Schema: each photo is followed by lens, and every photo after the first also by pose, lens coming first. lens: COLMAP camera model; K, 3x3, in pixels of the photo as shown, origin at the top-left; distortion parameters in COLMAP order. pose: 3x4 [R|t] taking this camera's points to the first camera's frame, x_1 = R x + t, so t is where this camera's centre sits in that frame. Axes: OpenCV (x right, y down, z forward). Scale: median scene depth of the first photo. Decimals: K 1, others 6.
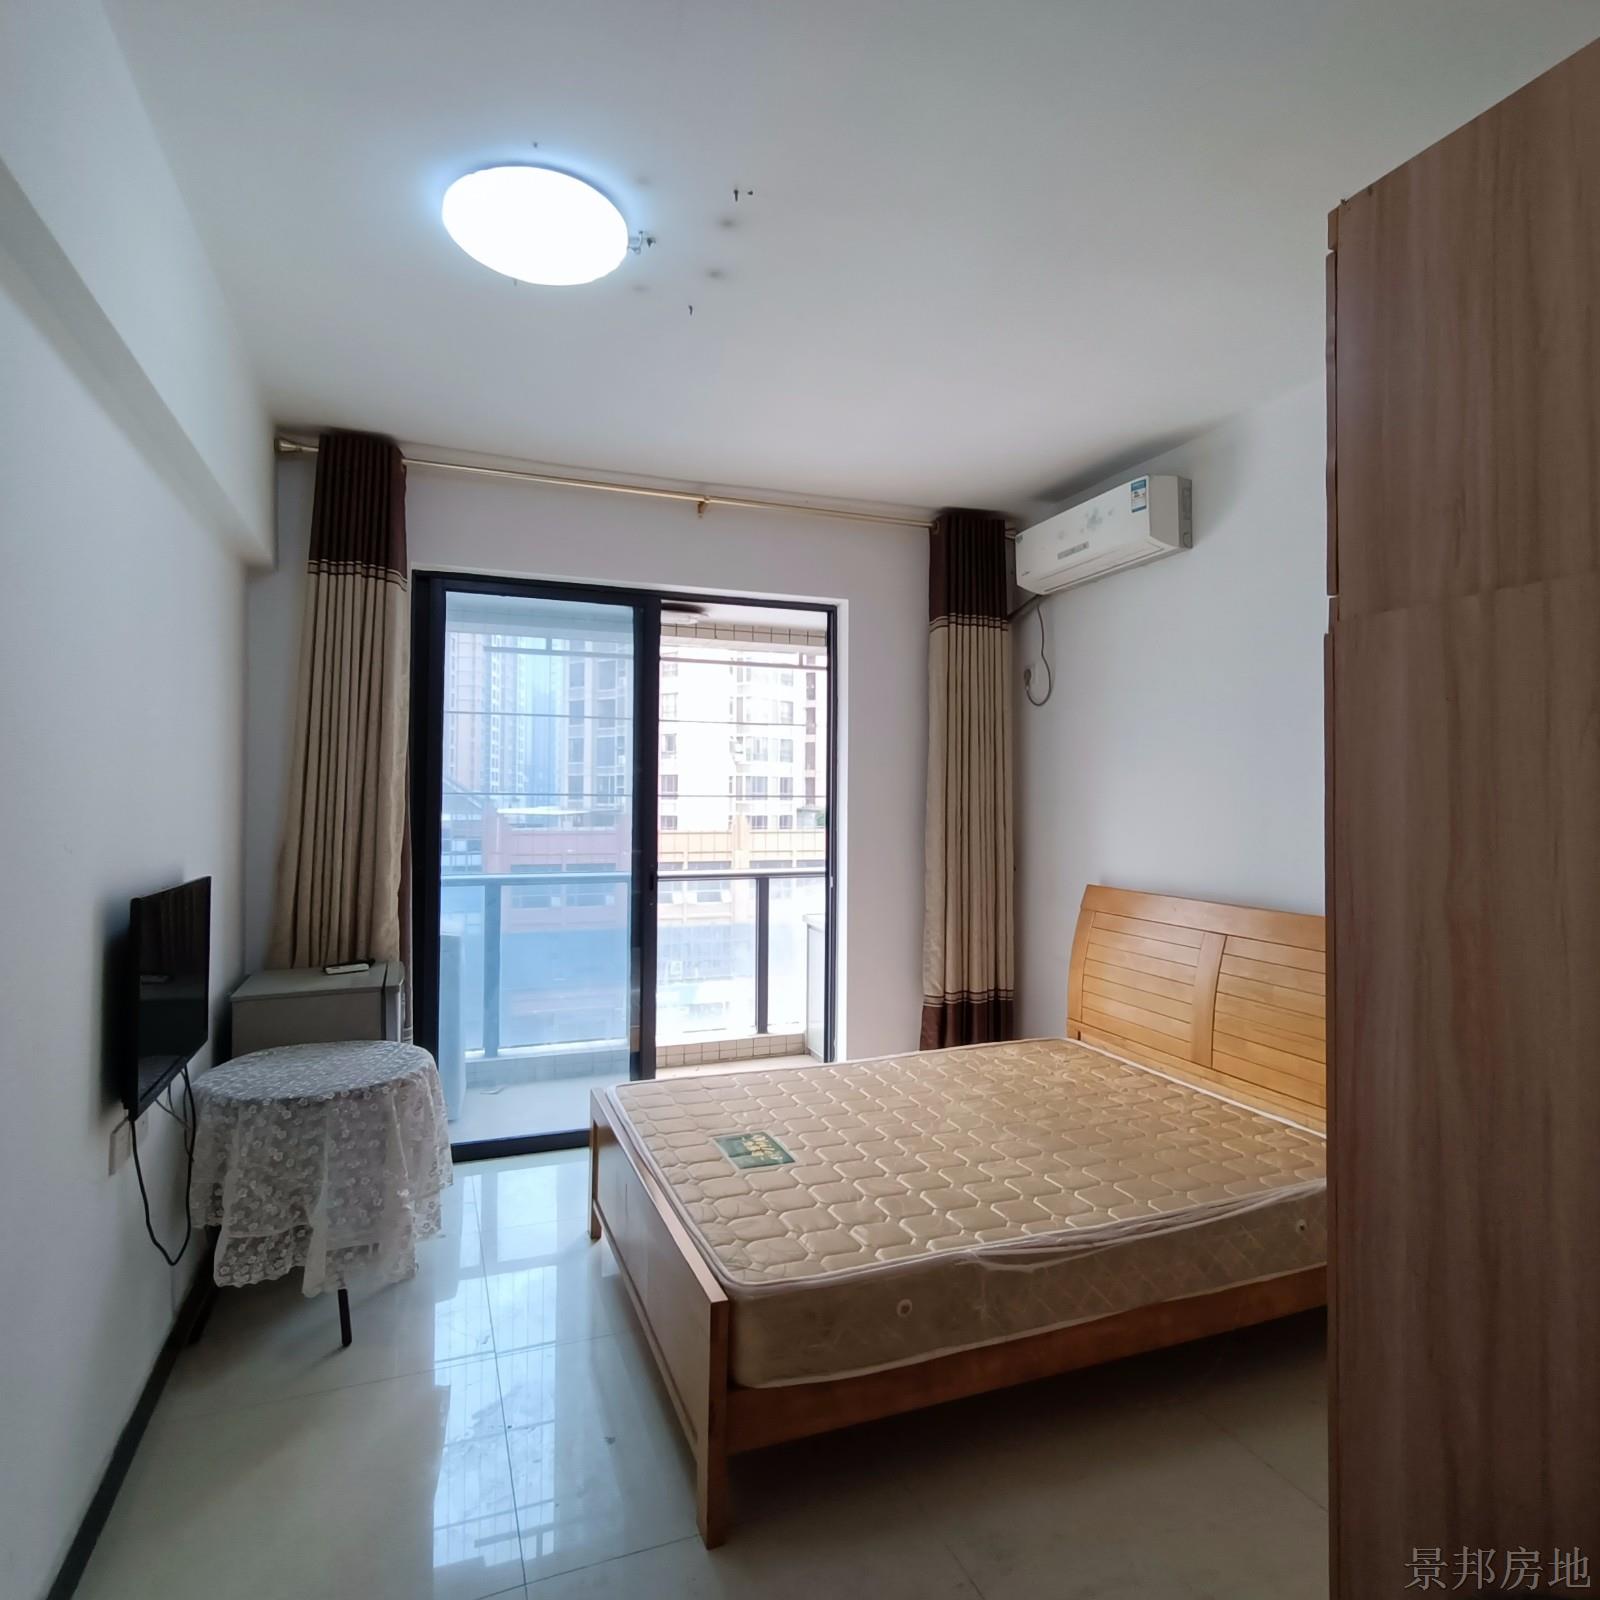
lens RADIAL K [[970.4, 0, 799.3], [0, 970.4, 803.8], [0, 0, 1]] dist [0.008725, 0.002176]
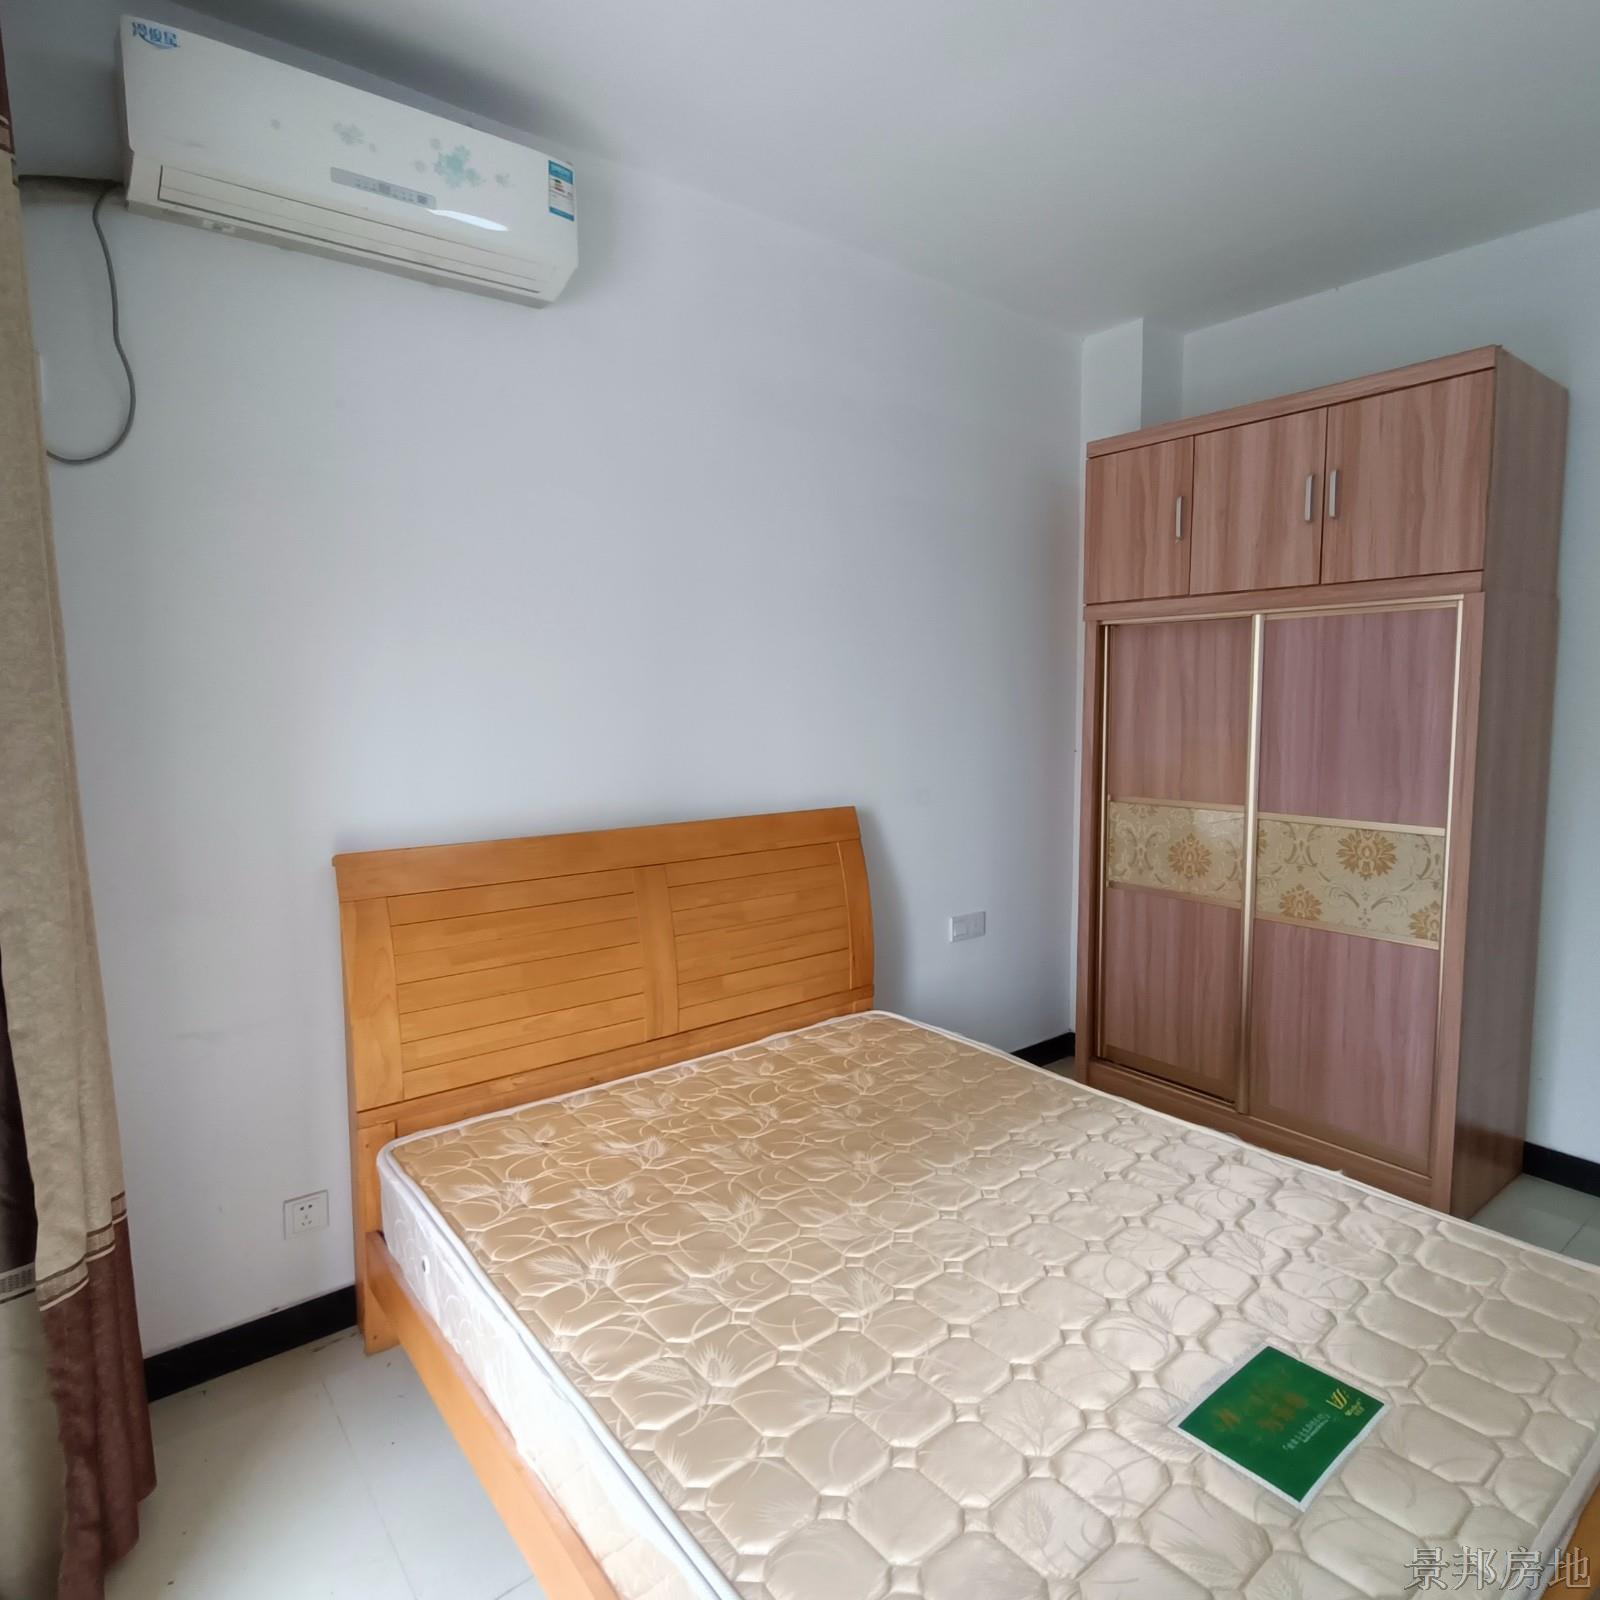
lens RADIAL K [[970.4, 0, 801.3], [0, 970.4, 793.0], [0, 0, 1]] dist [0.008725, 0.002176]
pose [[-0.294042, -0.093411, 0.951217, -0.311709], [0.016792, 0.994554, 0.102858, -0.000719], [-0.955645, 0.046218, -0.290873, 1.046159]]
